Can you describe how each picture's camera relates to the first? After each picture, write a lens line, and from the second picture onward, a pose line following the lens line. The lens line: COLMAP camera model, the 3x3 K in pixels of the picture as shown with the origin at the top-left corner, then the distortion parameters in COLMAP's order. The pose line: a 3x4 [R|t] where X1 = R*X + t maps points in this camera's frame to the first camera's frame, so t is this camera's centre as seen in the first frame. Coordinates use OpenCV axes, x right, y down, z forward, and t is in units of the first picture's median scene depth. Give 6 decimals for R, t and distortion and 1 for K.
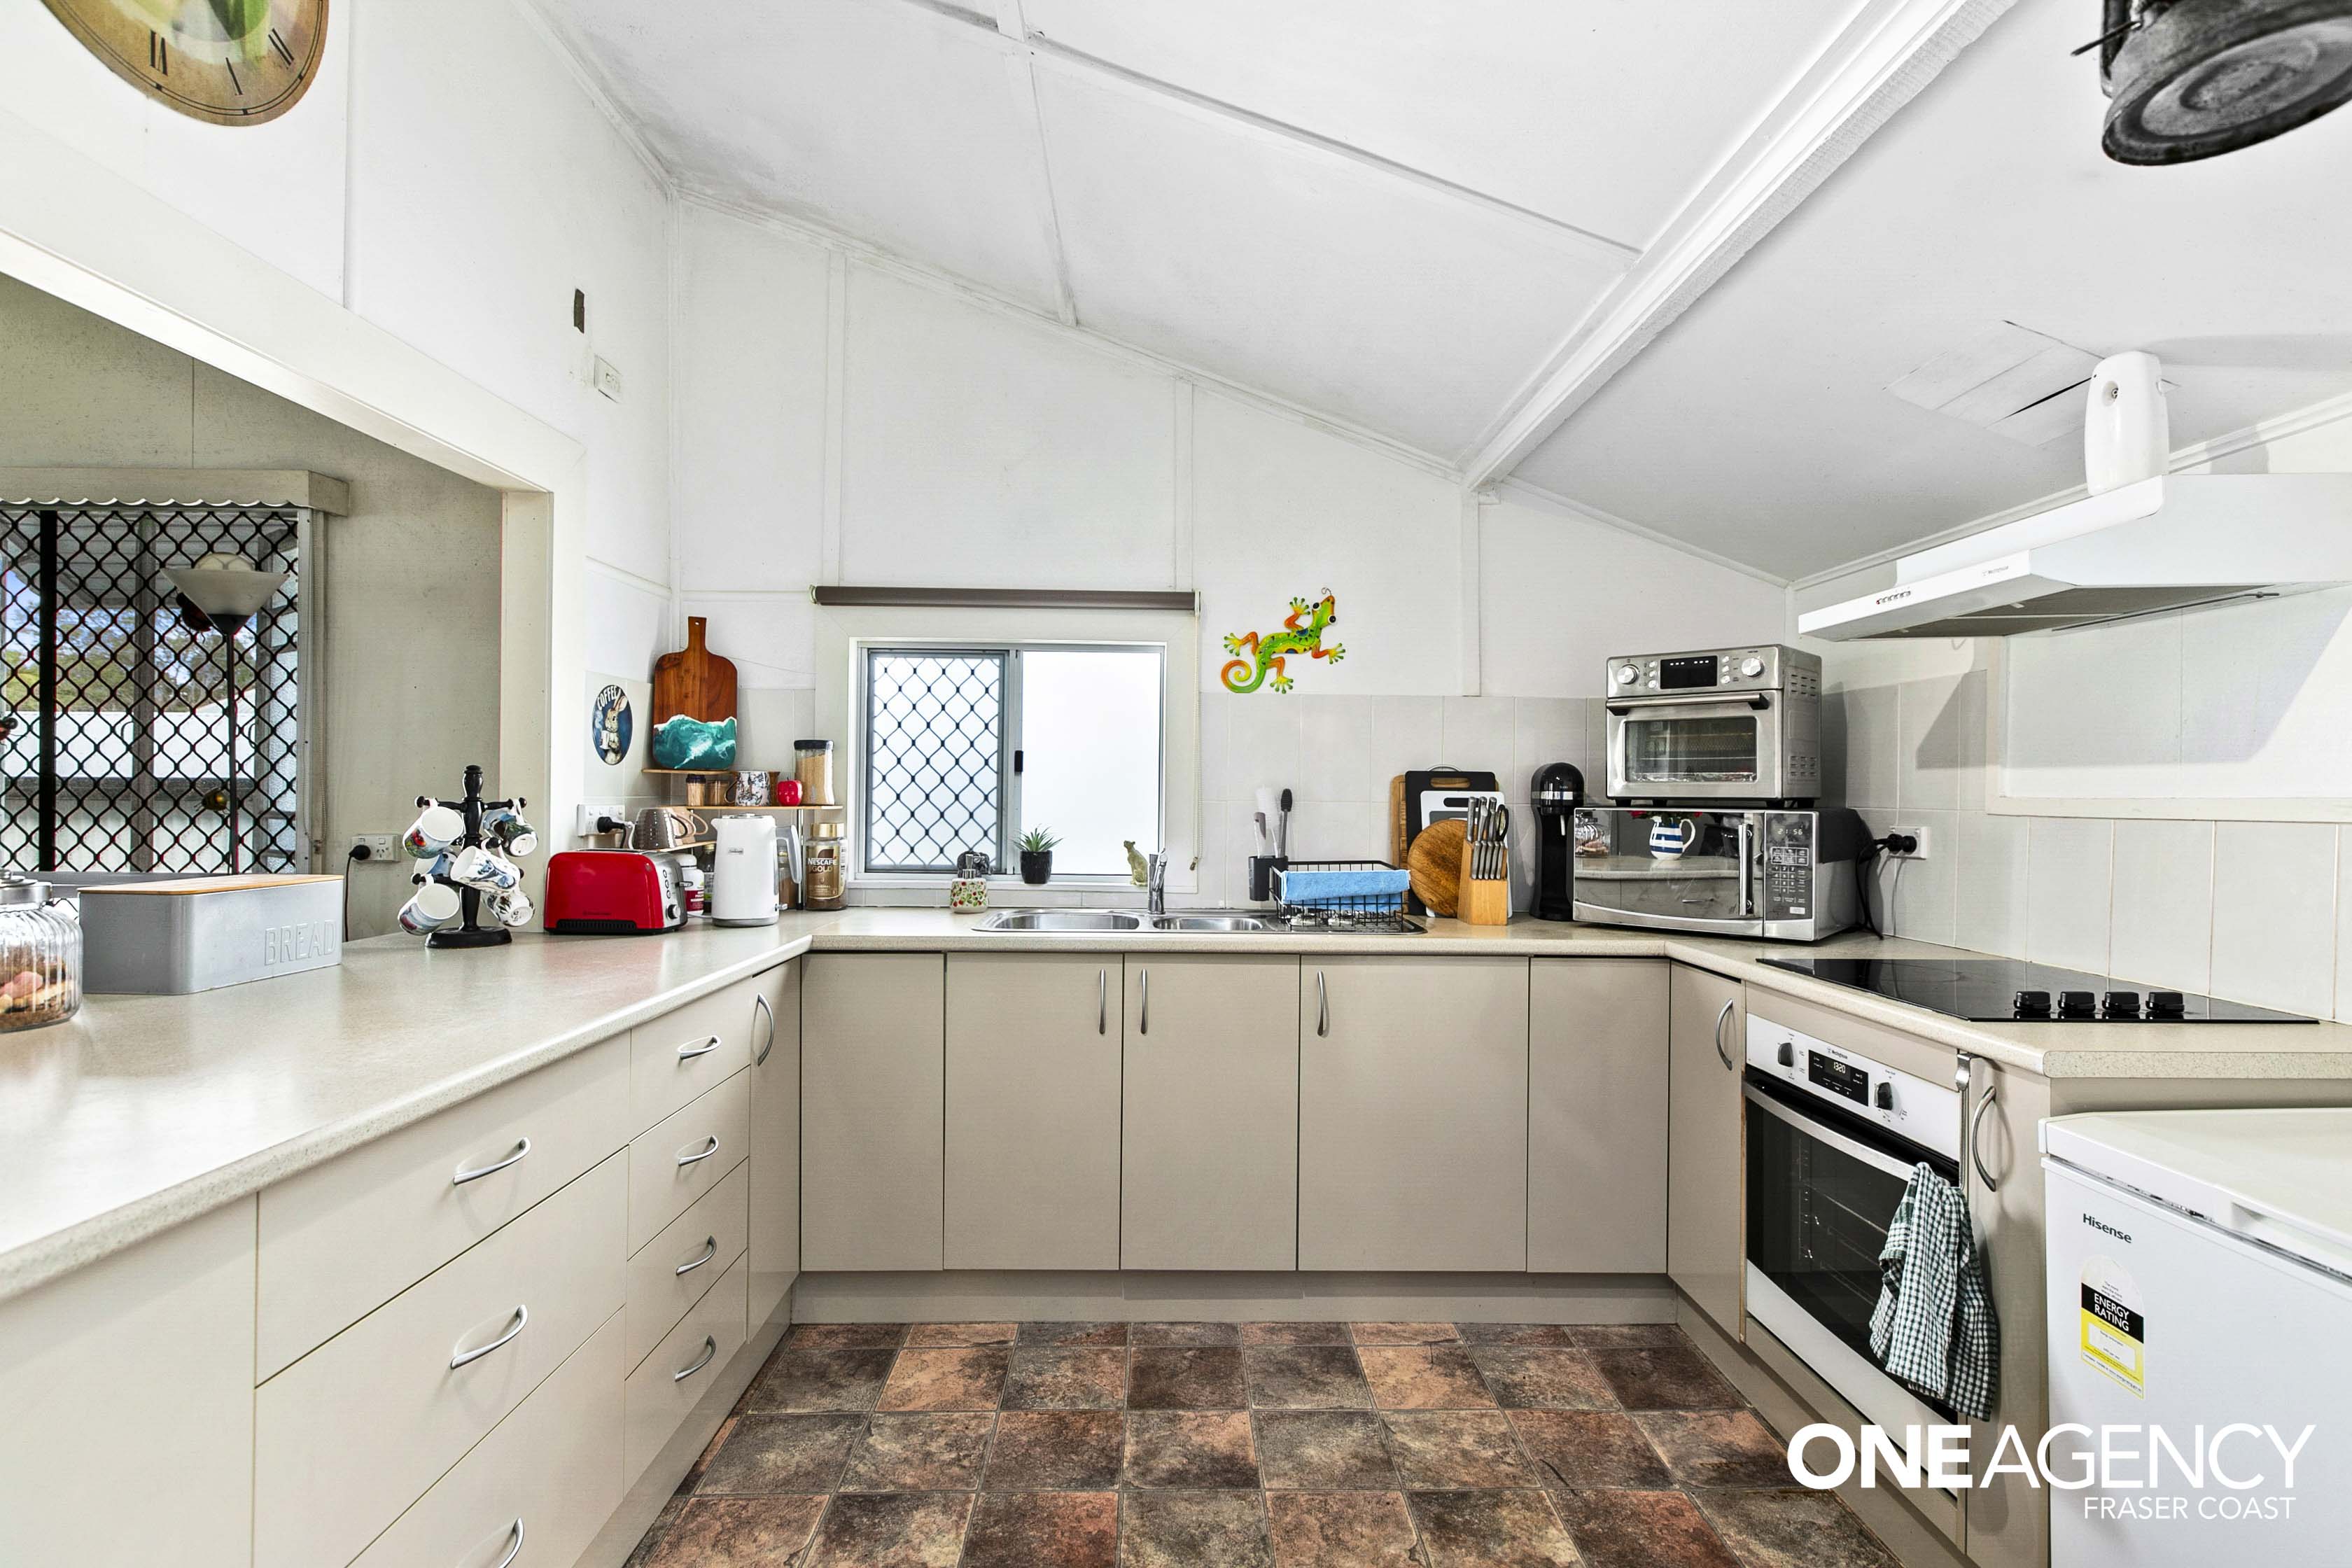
lens RADIAL K [[1128.5, 0, 1169.9], [0, 1128.5, 787.7], [0, 0, 1]] dist [0.000231, -0.000138]
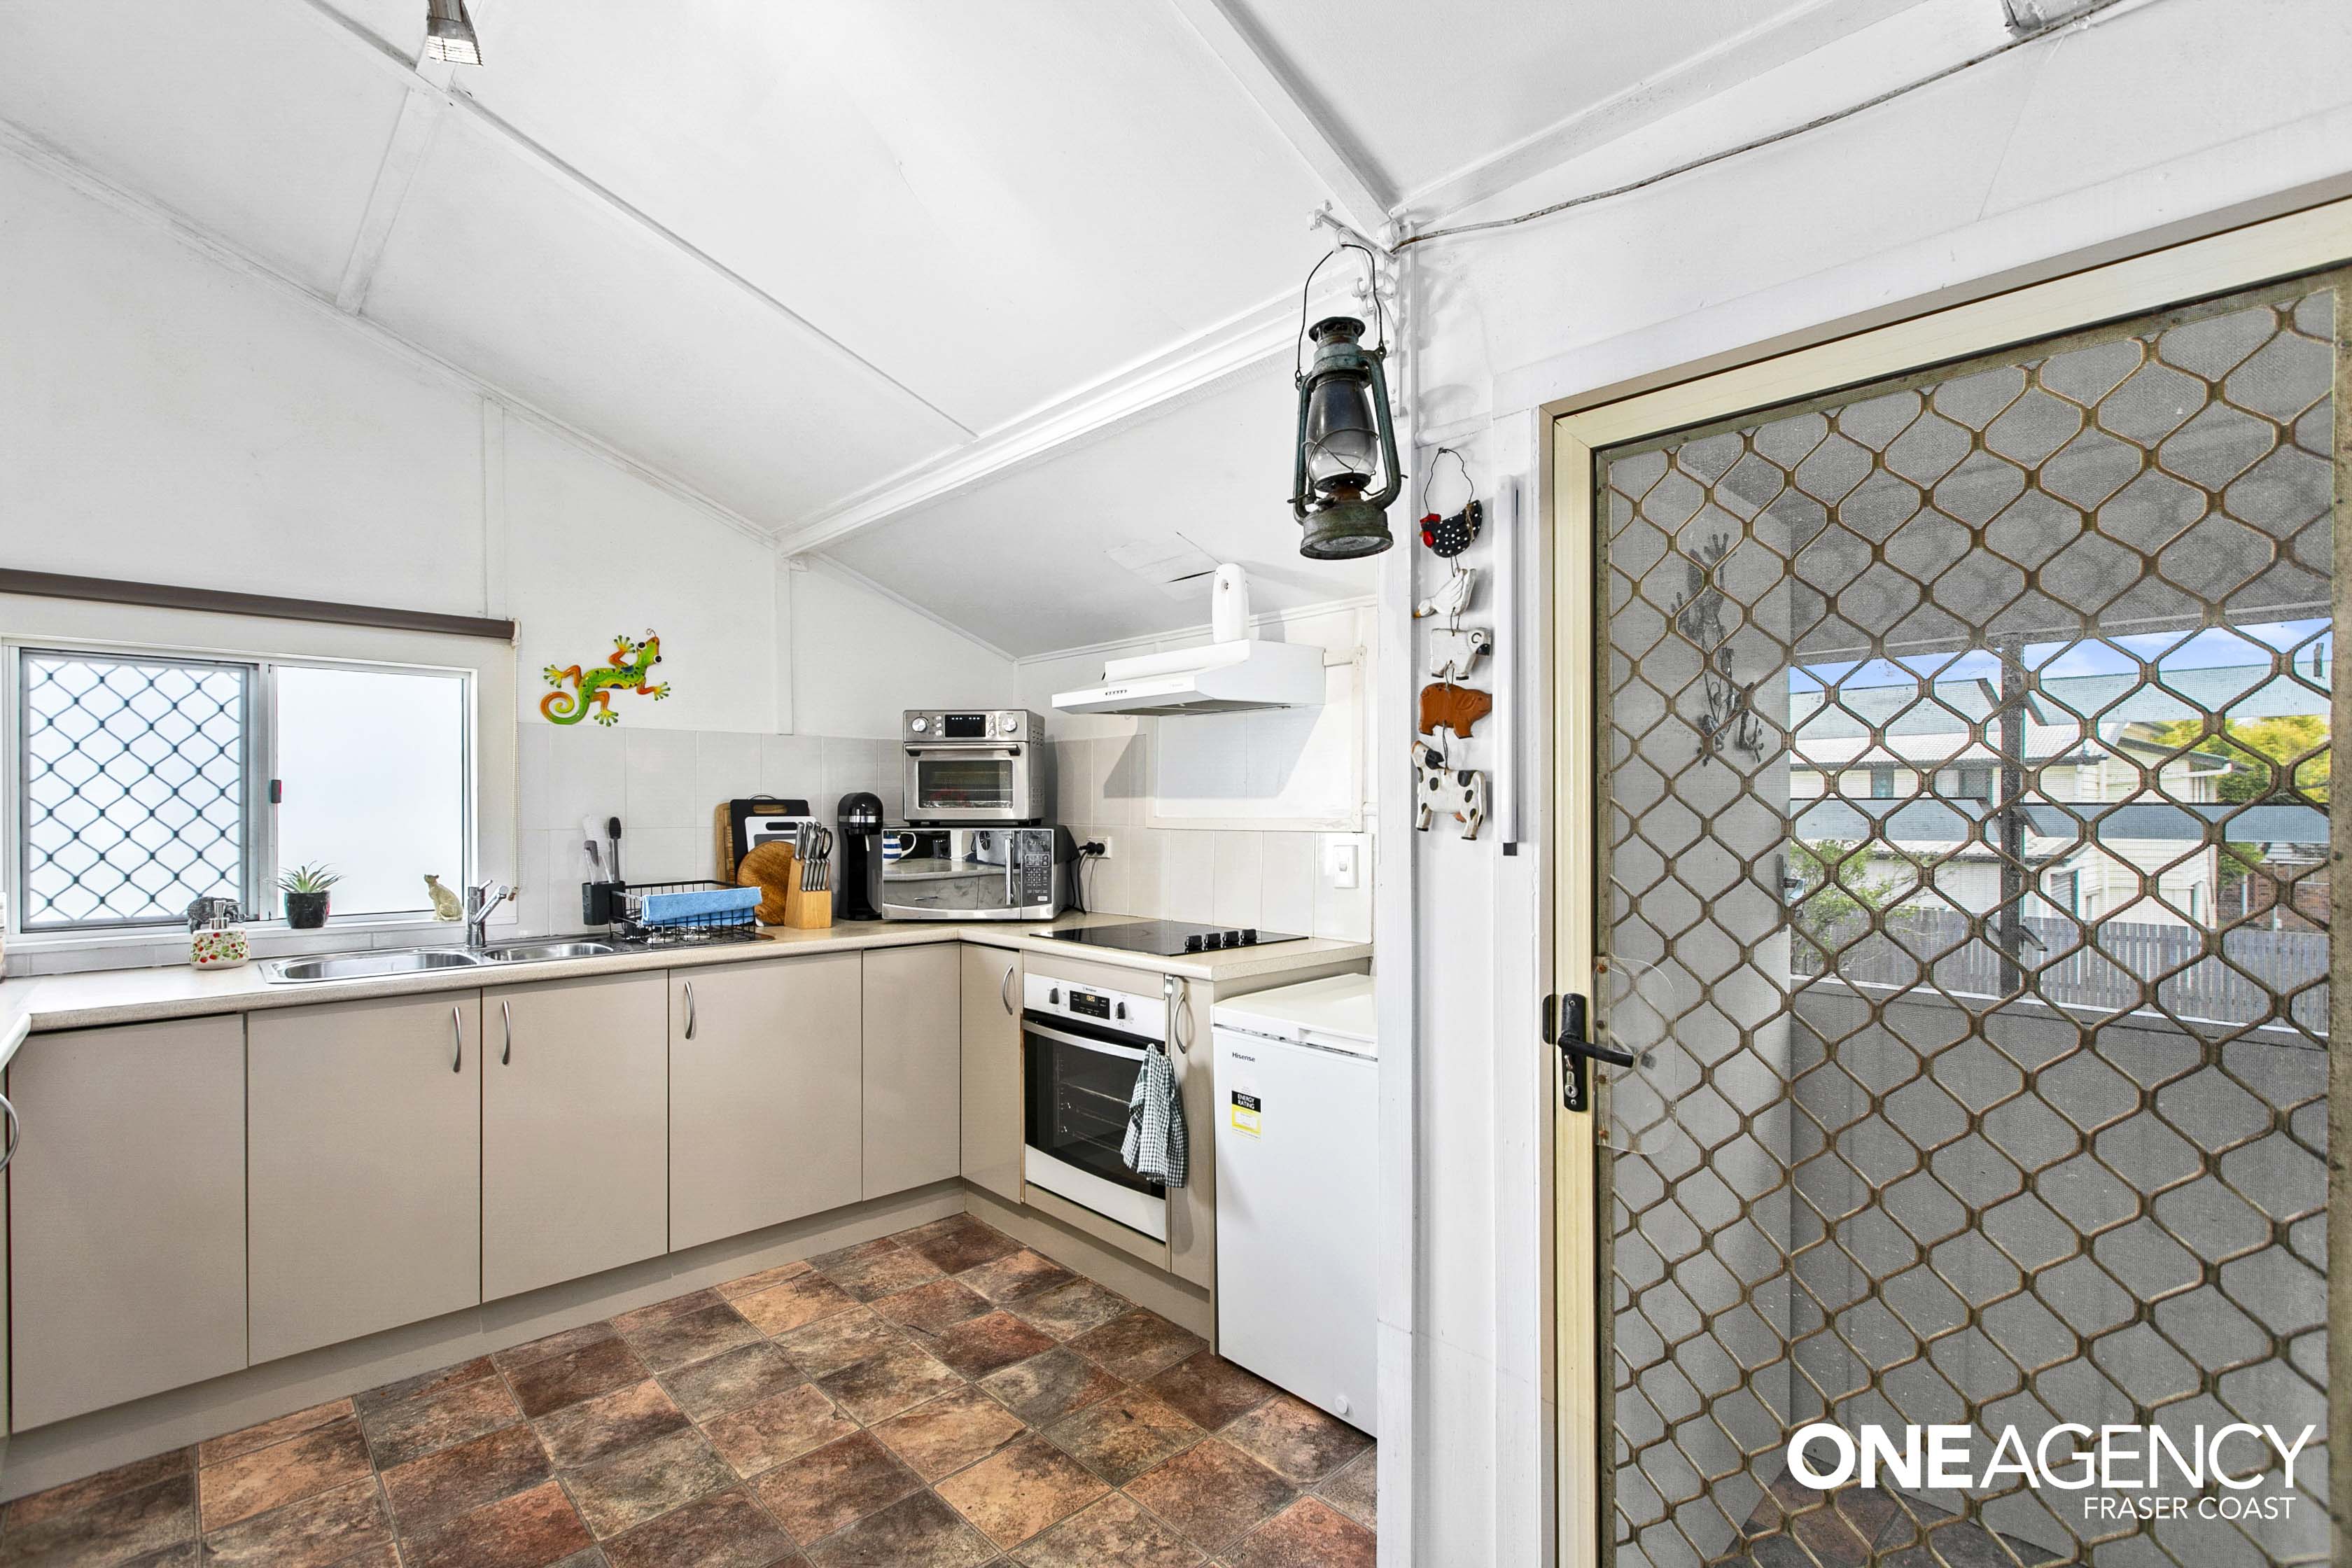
lens RADIAL K [[1081.6, 0, 1181.0], [0, 1081.6, 823.8], [0, 0, 1]] dist [0.001990, 0.000254]
pose [[0.740378, -0.022761, 0.671806, -0.225063], [0.006060, 0.999612, 0.027189, -0.021166], [-0.672164, -0.016059, 0.740228, -0.124397]]
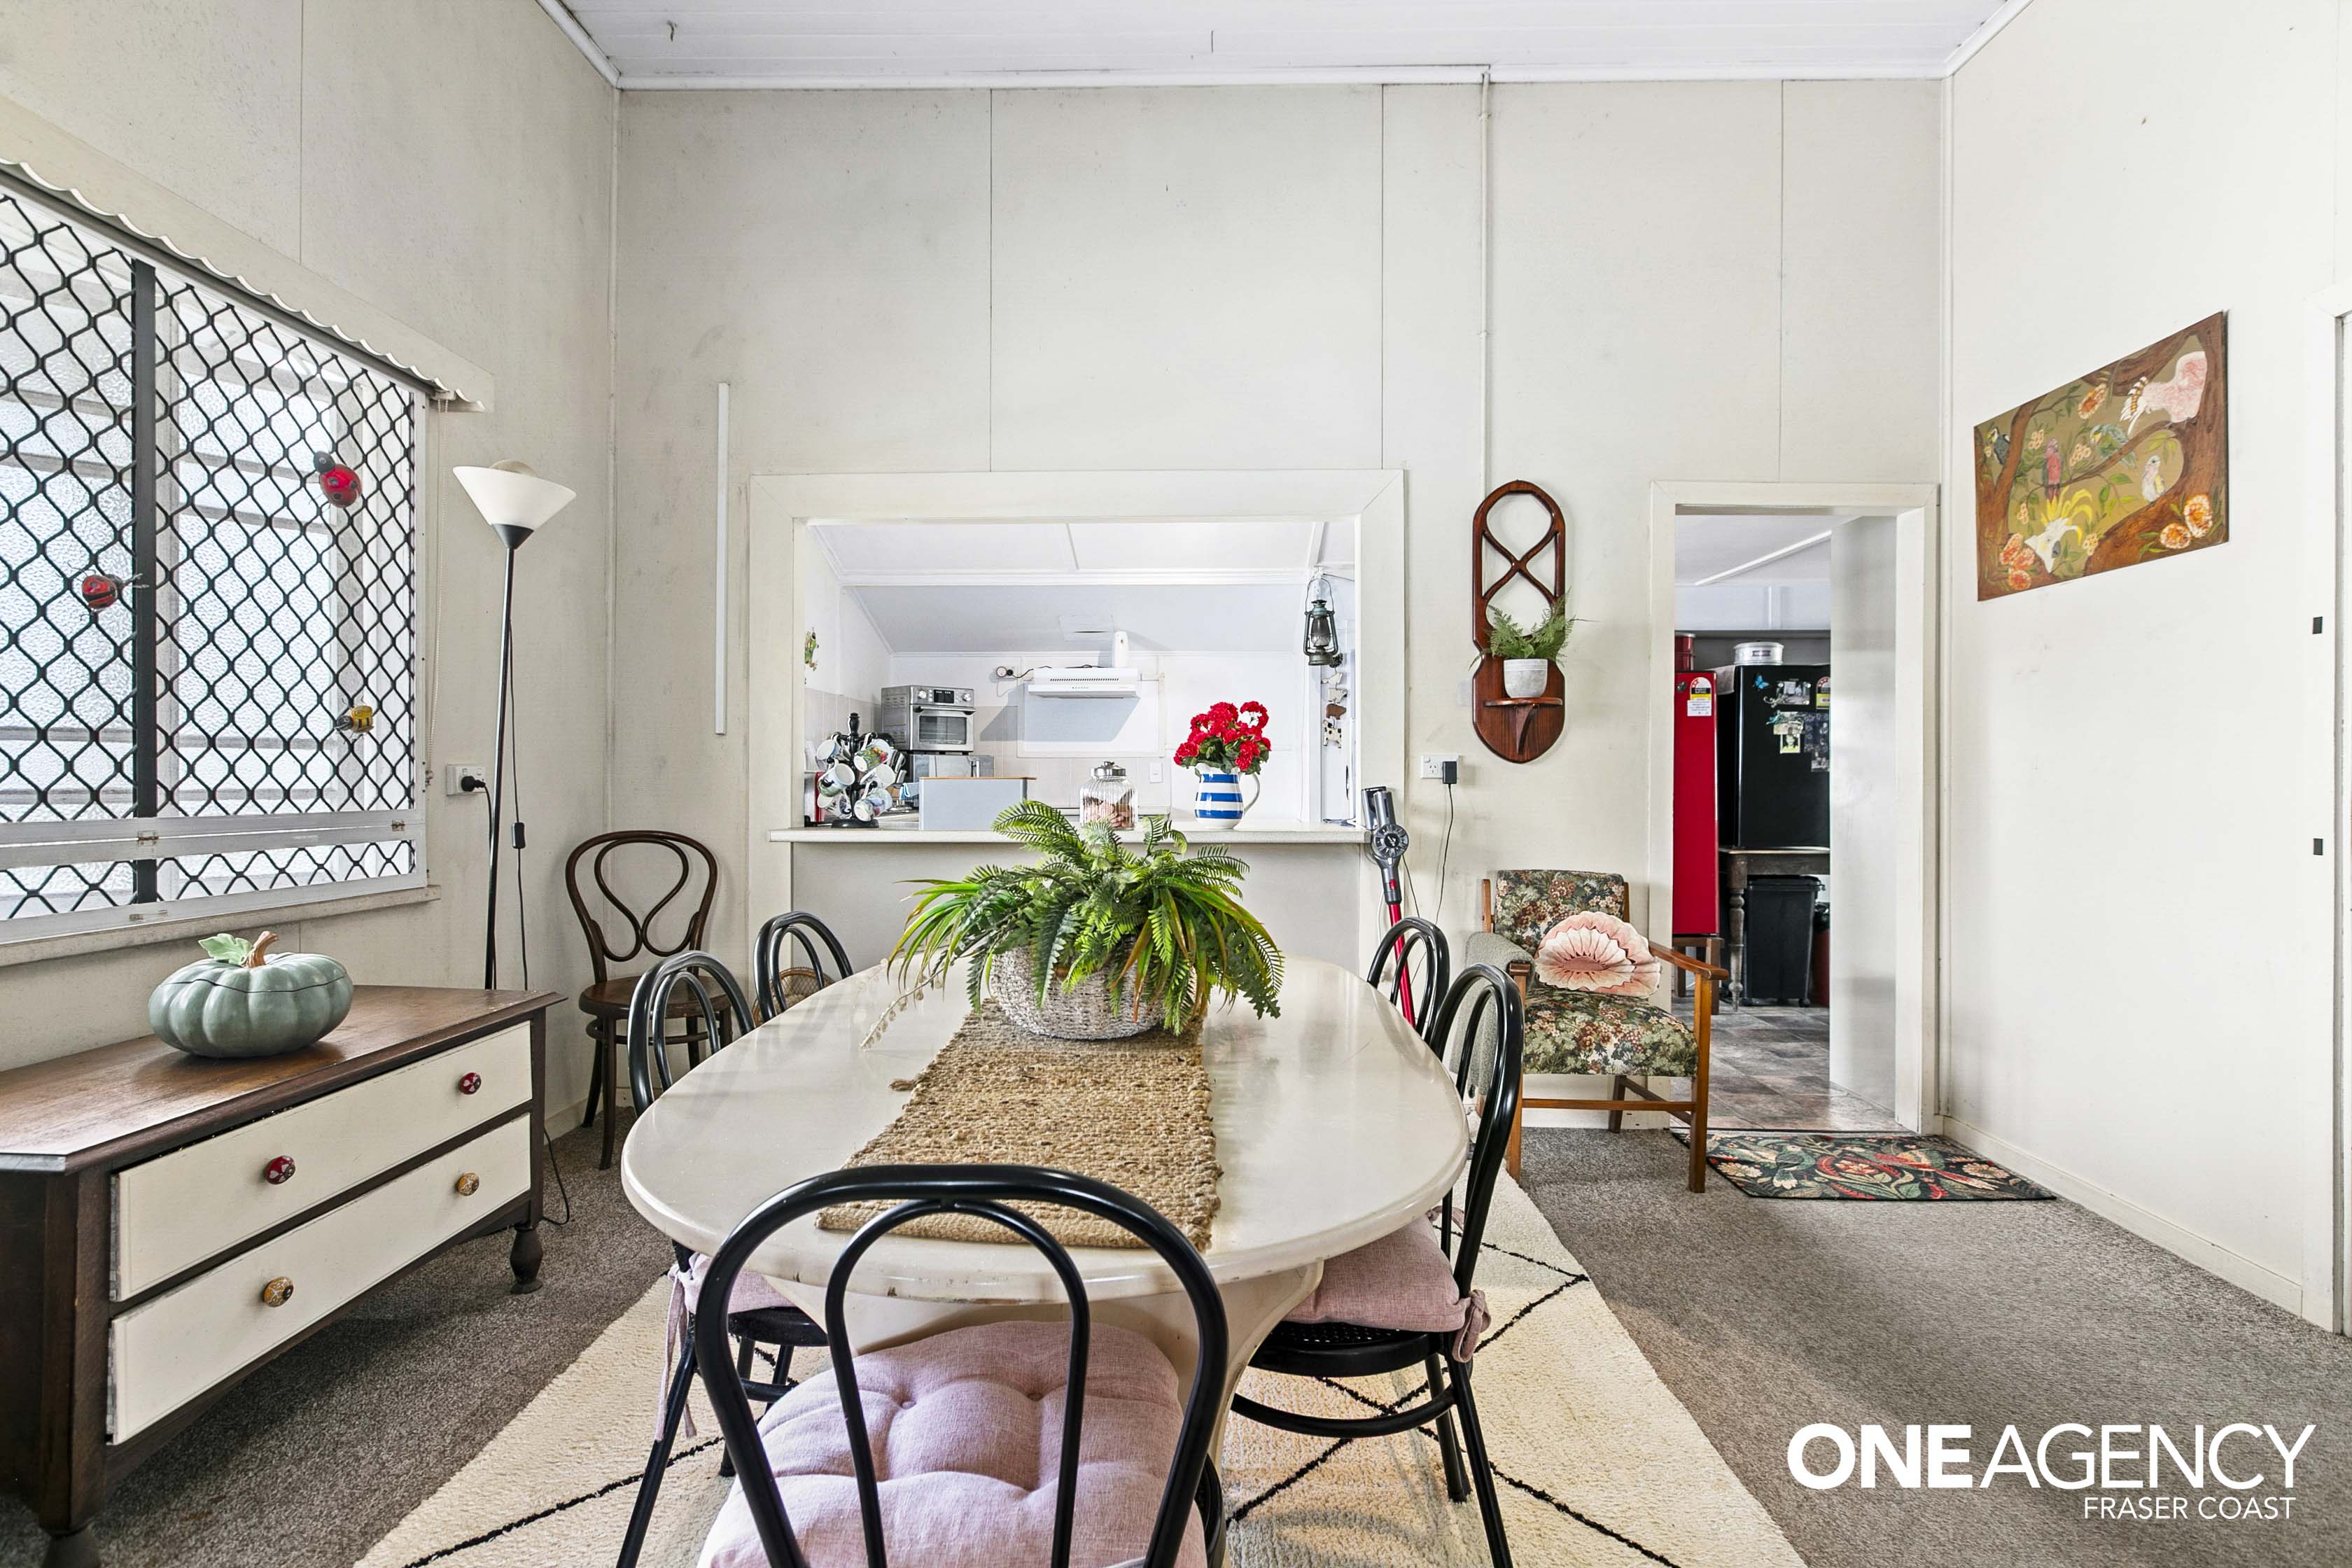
lens RADIAL K [[1128.5, 0, 1169.9], [0, 1128.5, 787.7], [0, 0, 1]] dist [0.000231, -0.000138]
pose [[0.034229, -0.015565, 0.999293, -1.962230], [-0.004429, 0.999867, 0.015726, 0.049983], [-0.999404, -0.004964, 0.034155, 0.480439]]
